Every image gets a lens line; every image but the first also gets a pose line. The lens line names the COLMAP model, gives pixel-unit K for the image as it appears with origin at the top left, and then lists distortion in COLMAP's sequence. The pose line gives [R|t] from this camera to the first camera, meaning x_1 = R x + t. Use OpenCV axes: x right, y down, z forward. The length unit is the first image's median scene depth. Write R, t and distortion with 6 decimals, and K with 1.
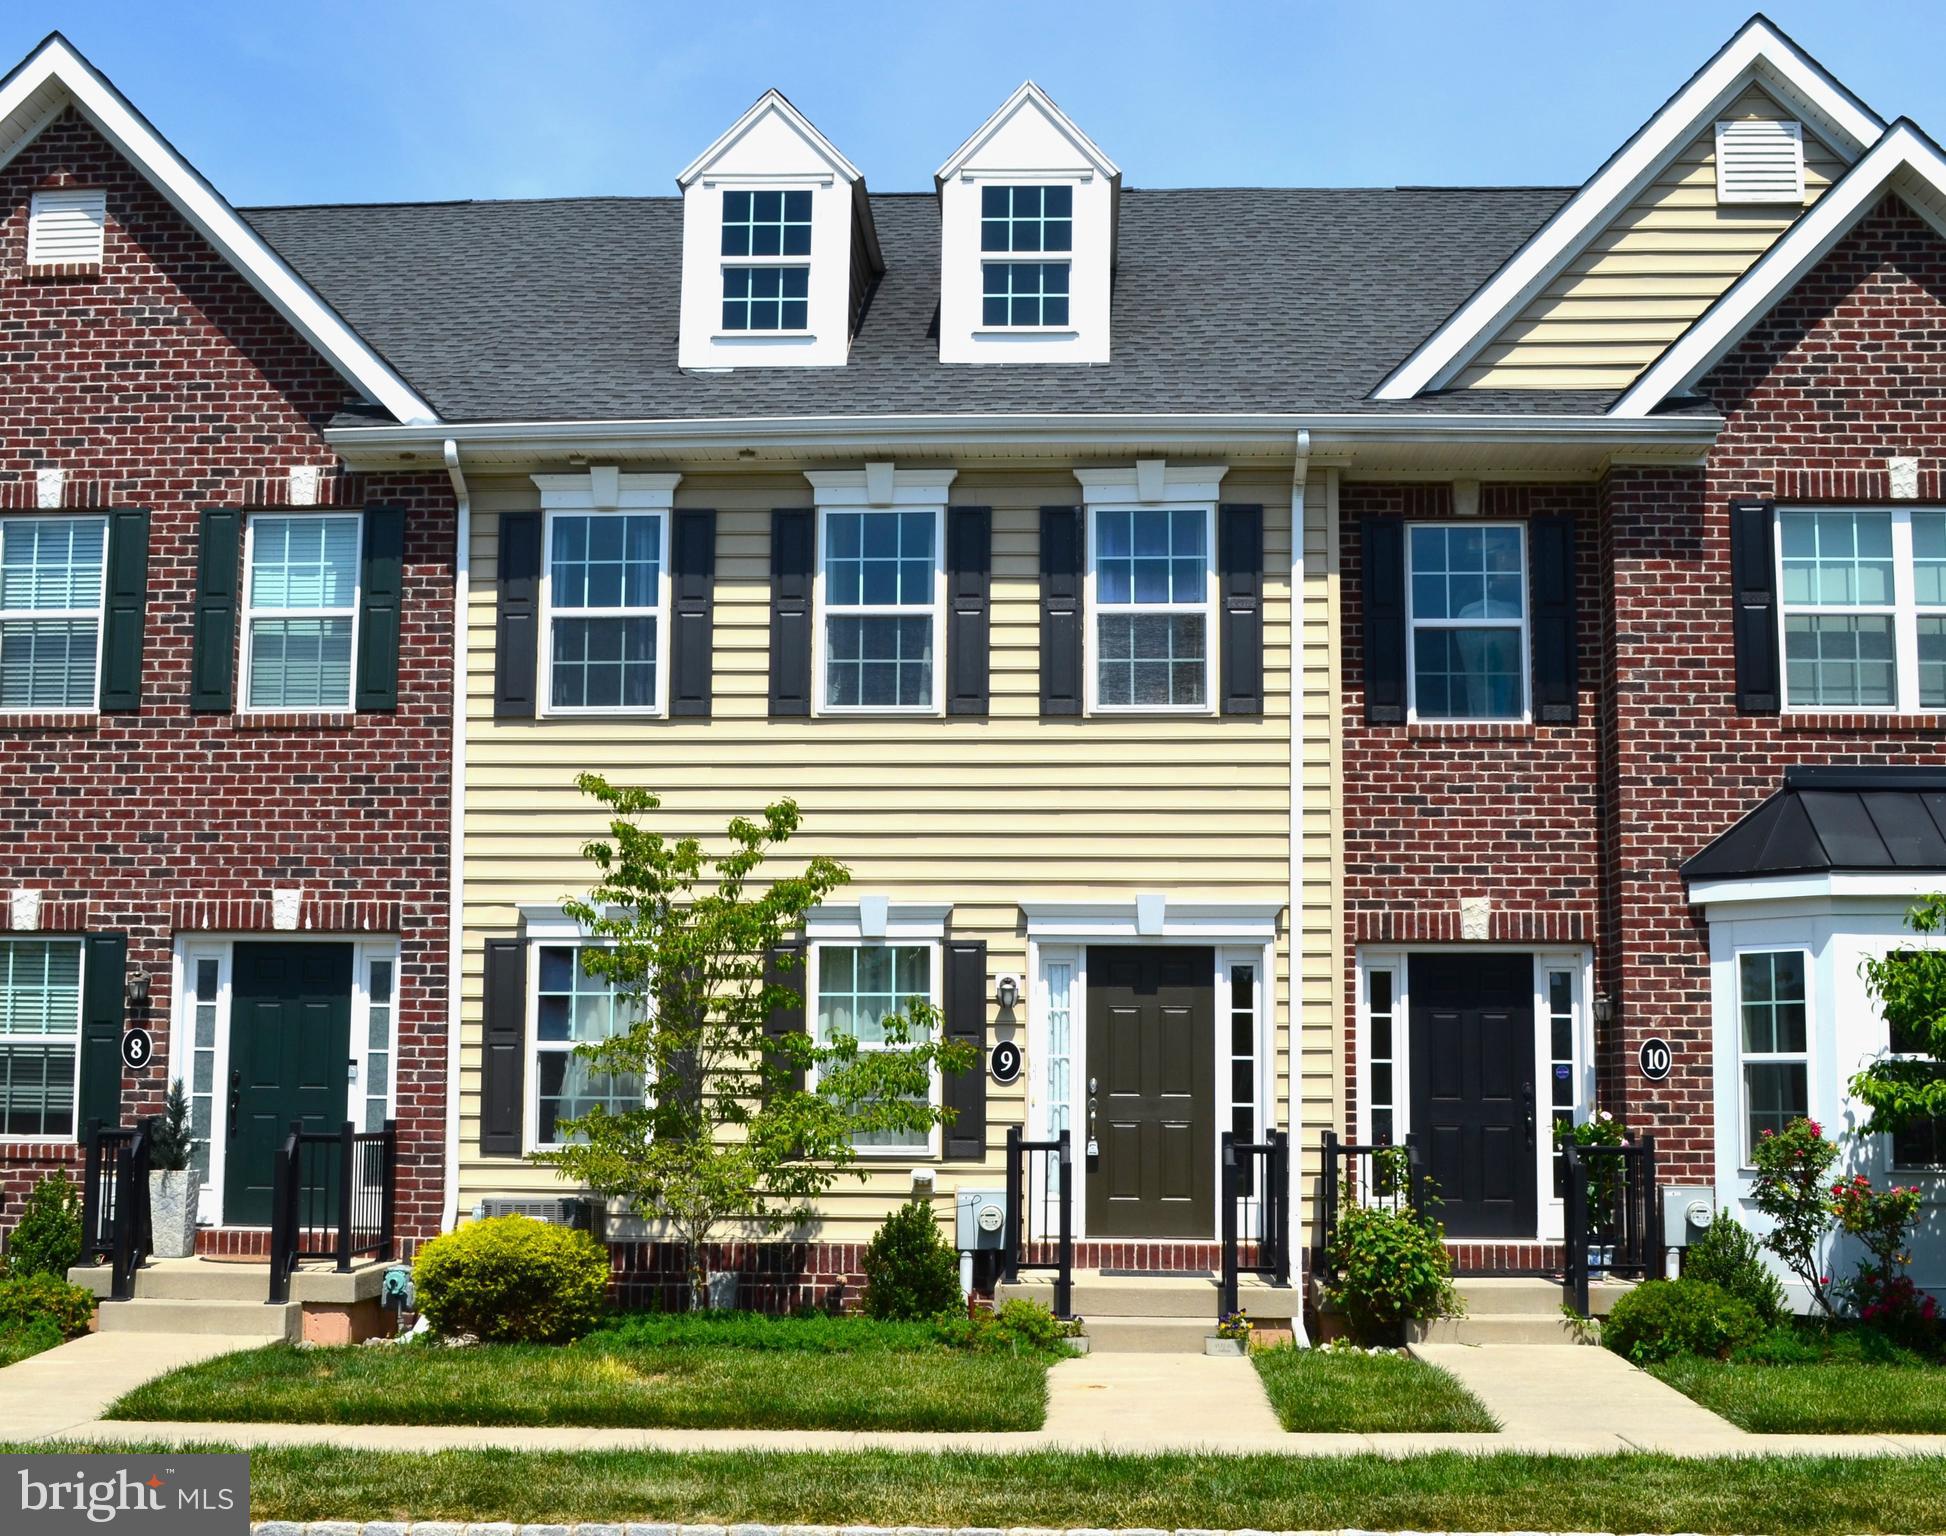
lens RADIAL K [[2463.6, 0, 973.0], [0, 2463.6, 768.0], [0, 0, 1]] dist [-0.062755, 0.009308]
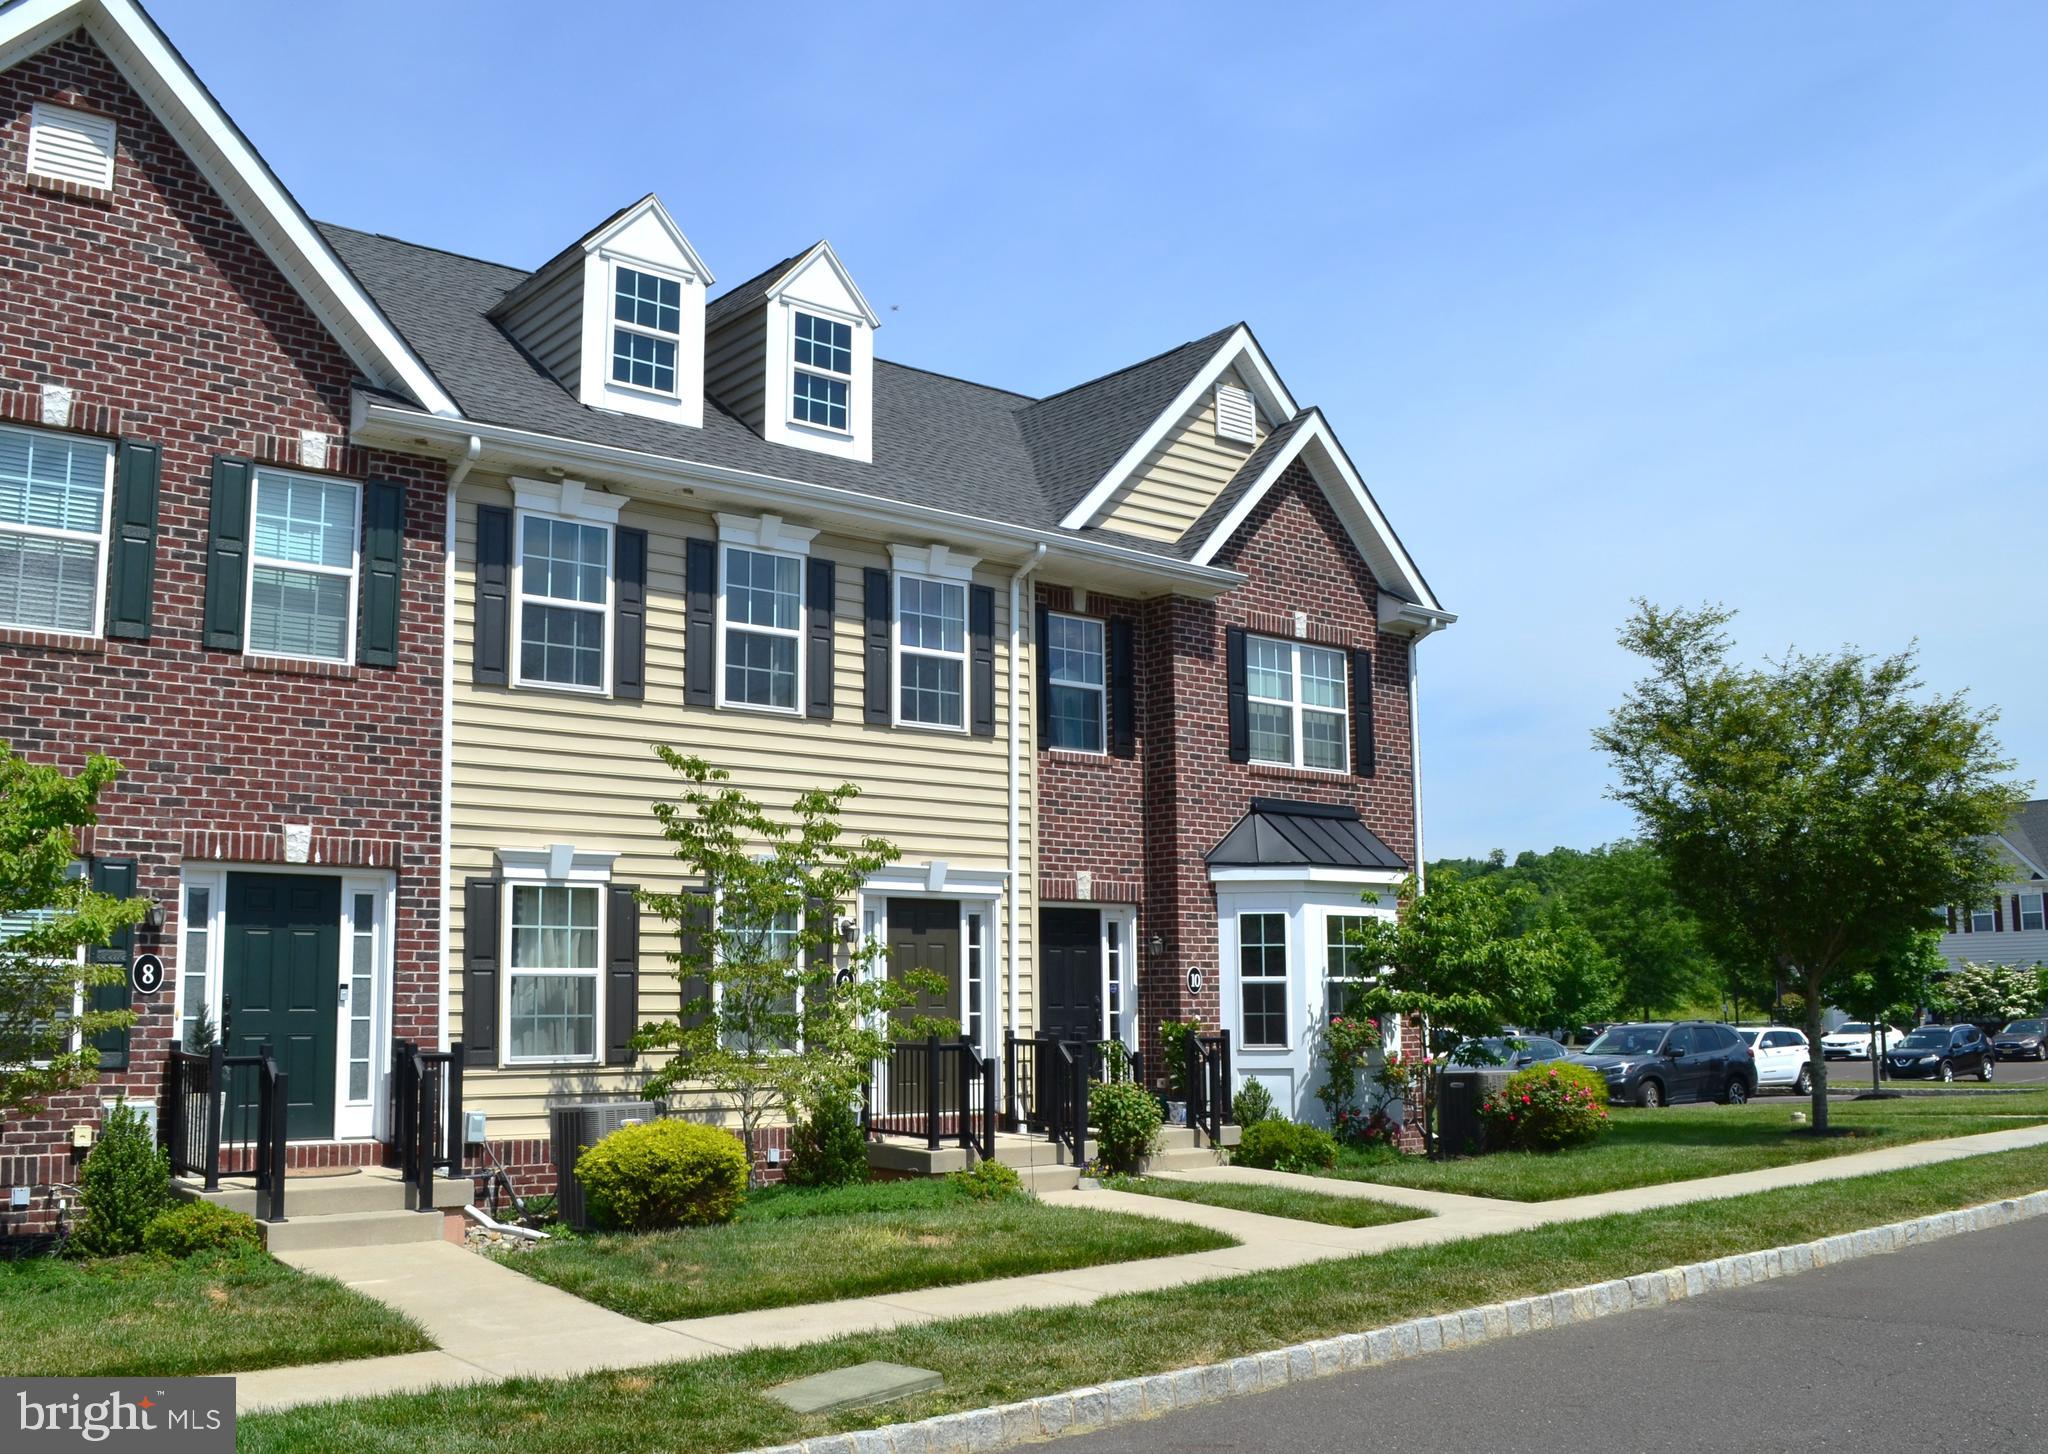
lens RADIAL K [[1843.1, 0, 1024.0], [0, 1843.1, 727.0], [0, 0, 1]] dist [-0.074010, -0.005502]
pose [[0.745302, 0.086017, 0.661155, -0.564722], [-0.079638, 0.996029, -0.039811, 0.013249], [-0.661954, -0.022982, 0.749192, 0.194434]]
